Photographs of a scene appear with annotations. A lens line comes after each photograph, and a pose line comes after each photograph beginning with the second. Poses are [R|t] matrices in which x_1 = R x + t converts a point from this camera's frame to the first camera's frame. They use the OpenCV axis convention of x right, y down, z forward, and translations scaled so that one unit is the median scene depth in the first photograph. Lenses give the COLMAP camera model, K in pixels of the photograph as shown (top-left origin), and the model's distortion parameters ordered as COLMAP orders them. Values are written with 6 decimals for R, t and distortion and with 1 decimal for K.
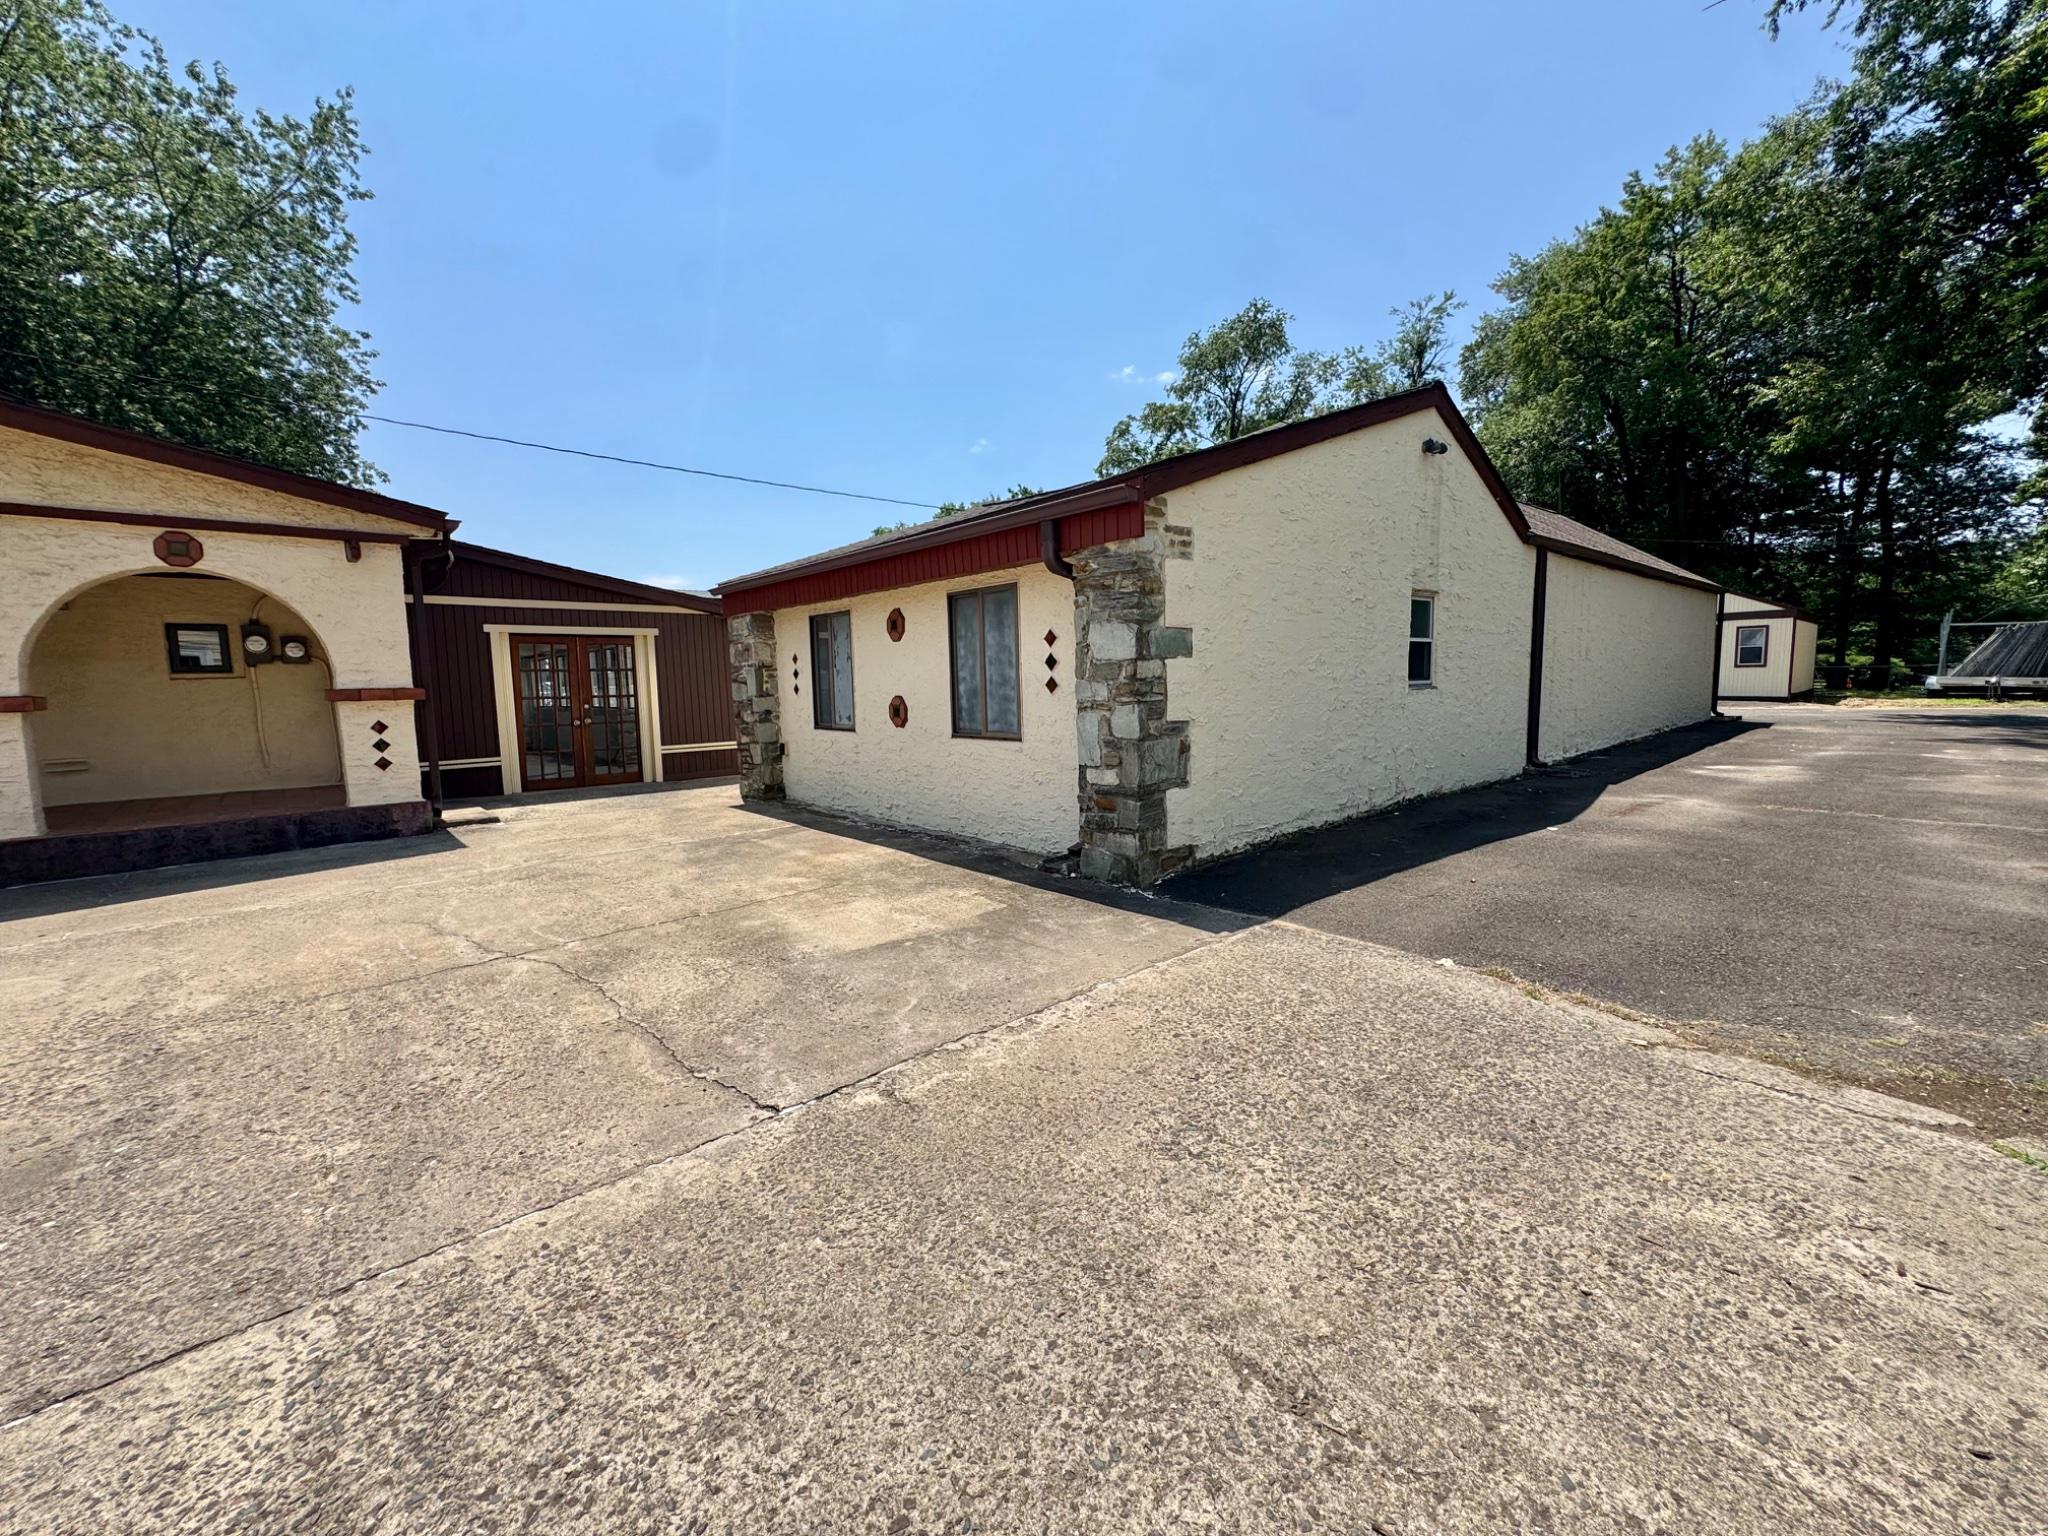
lens RADIAL K [[847.0, 0, 1028.0], [0, 847.0, 774.9], [0, 0, 1]] dist [-0.016408, 0.000002]
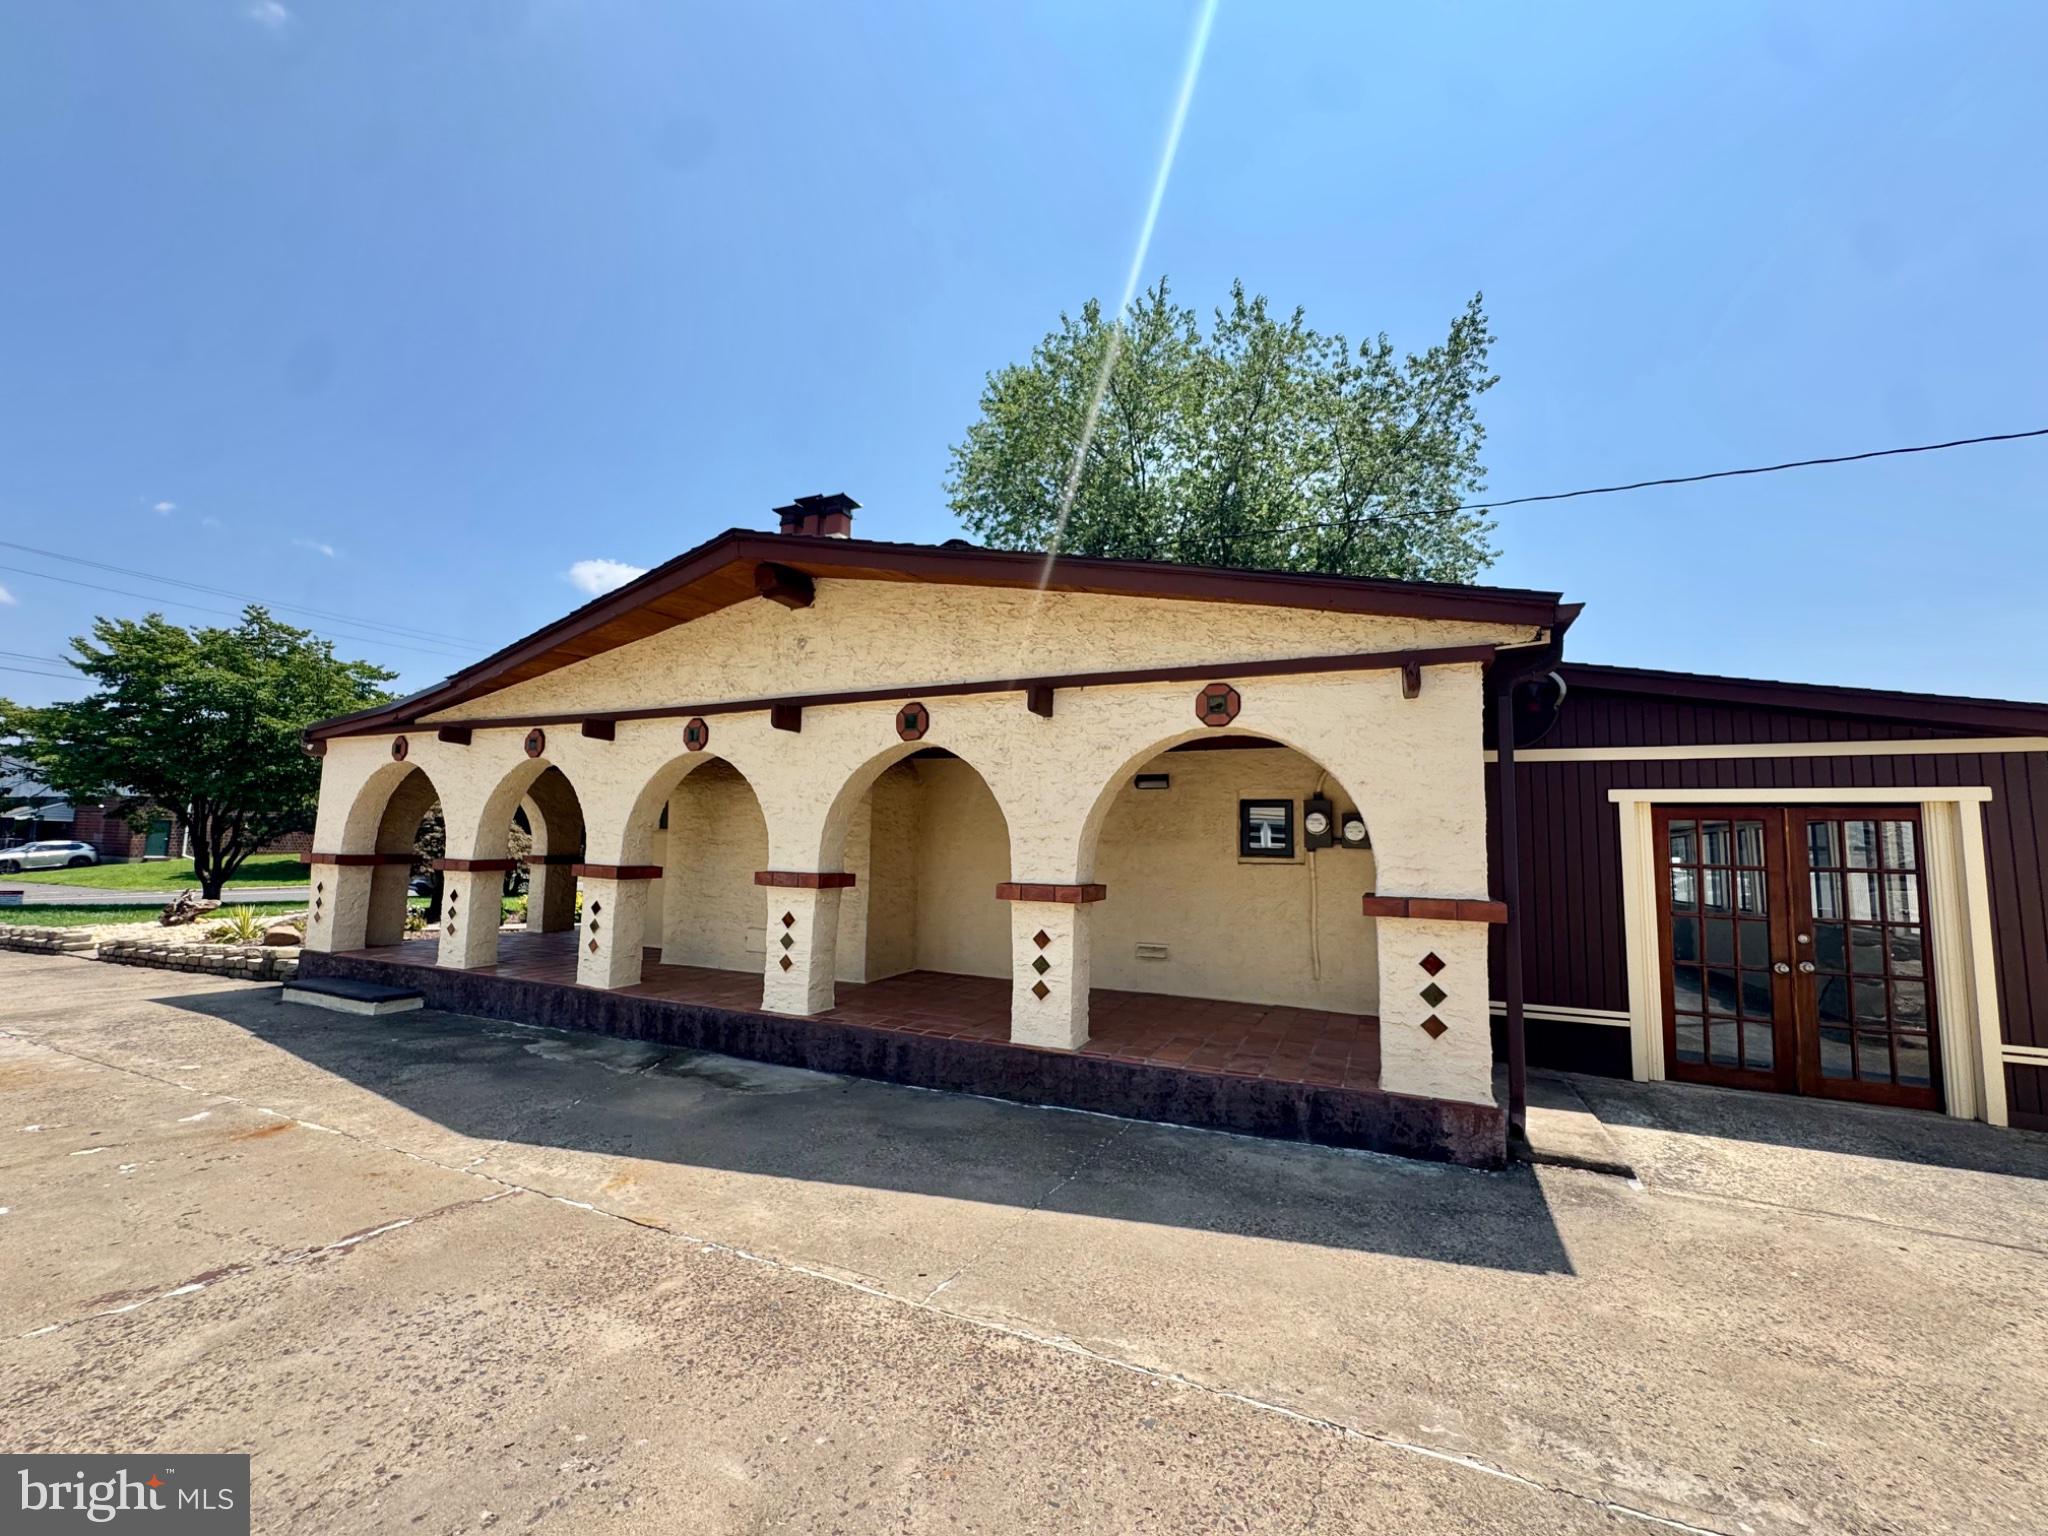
lens RADIAL K [[847.0, 0, 1037.8], [0, 847.0, 768.1], [0, 0, 1]] dist [-0.016408, 0.000002]
pose [[0.408545, -0.065753, -0.910367, -0.251361], [-0.125715, 0.983842, -0.127476, -0.061459], [0.904039, 0.166526, 0.393678, 0.367160]]
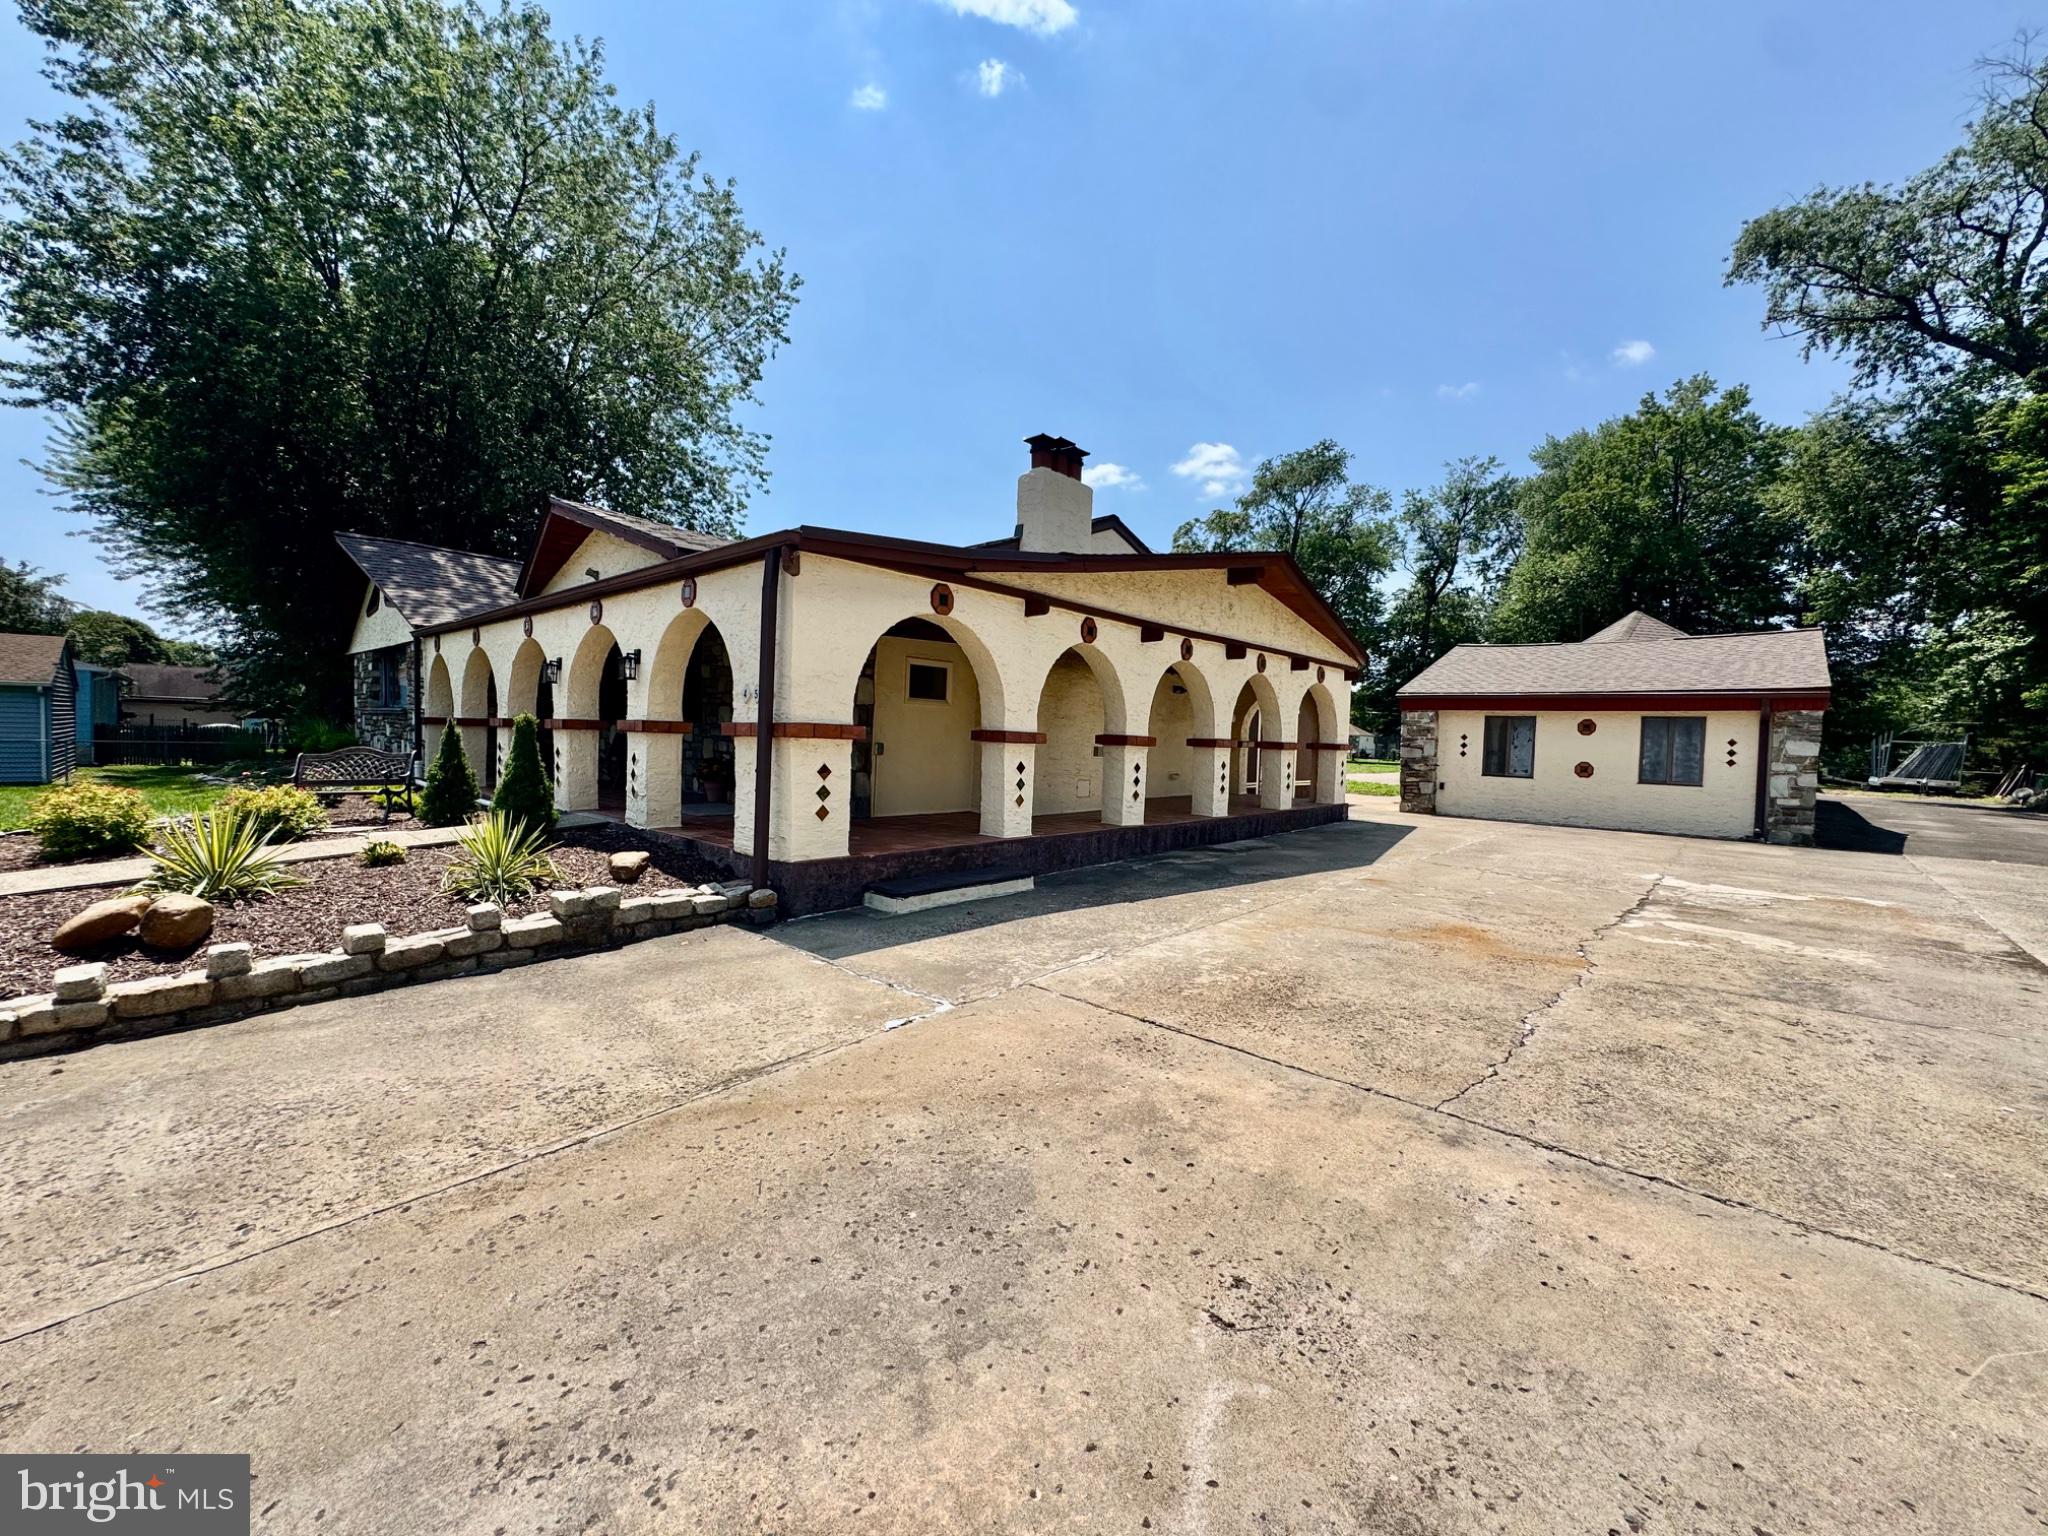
lens RADIAL K [[847.0, 0, 1018.8], [0, 847.0, 775.8], [0, 0, 1]] dist [-0.016408, 0.000002]
pose [[0.992902, 0.052751, 0.106597, -1.222331], [-0.045931, 0.996798, -0.065457, 0.095717], [-0.109709, 0.060096, 0.992145, -0.598766]]
